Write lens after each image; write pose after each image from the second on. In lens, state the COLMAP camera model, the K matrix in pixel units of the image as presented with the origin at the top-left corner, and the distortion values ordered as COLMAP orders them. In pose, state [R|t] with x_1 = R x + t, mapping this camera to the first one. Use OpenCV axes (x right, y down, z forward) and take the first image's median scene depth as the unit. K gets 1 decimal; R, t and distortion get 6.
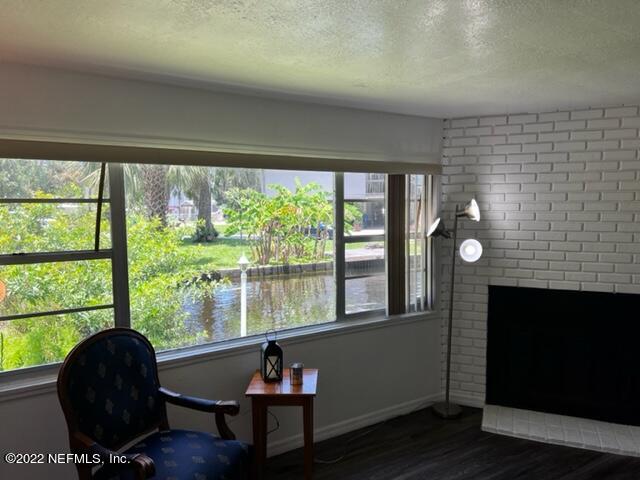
lens RADIAL K [[479.4, 0, 317.2], [0, 479.4, 242.8], [0, 0, 1]] dist [0.082710, -0.105015]
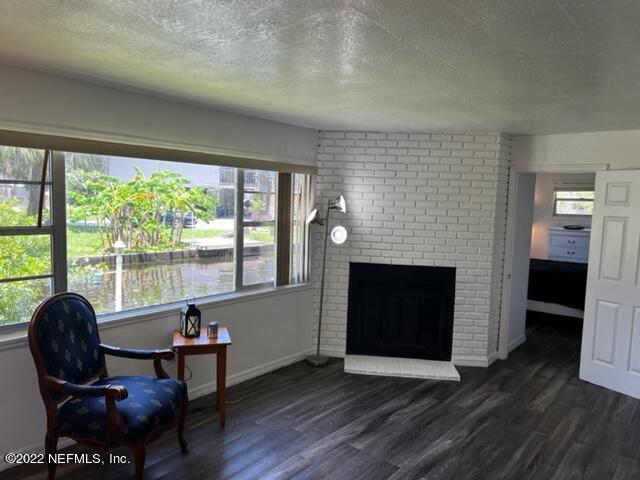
lens RADIAL K [[479.9, 0, 320.0], [0, 479.9, 240.0], [0, 0, 1]] dist [0.082608, -0.124805]
pose [[0.949568, 0.012992, 0.313291, -0.128405], [-0.017226, 0.999794, 0.010750, 0.015618], [-0.313086, -0.015604, 0.949596, -0.198279]]
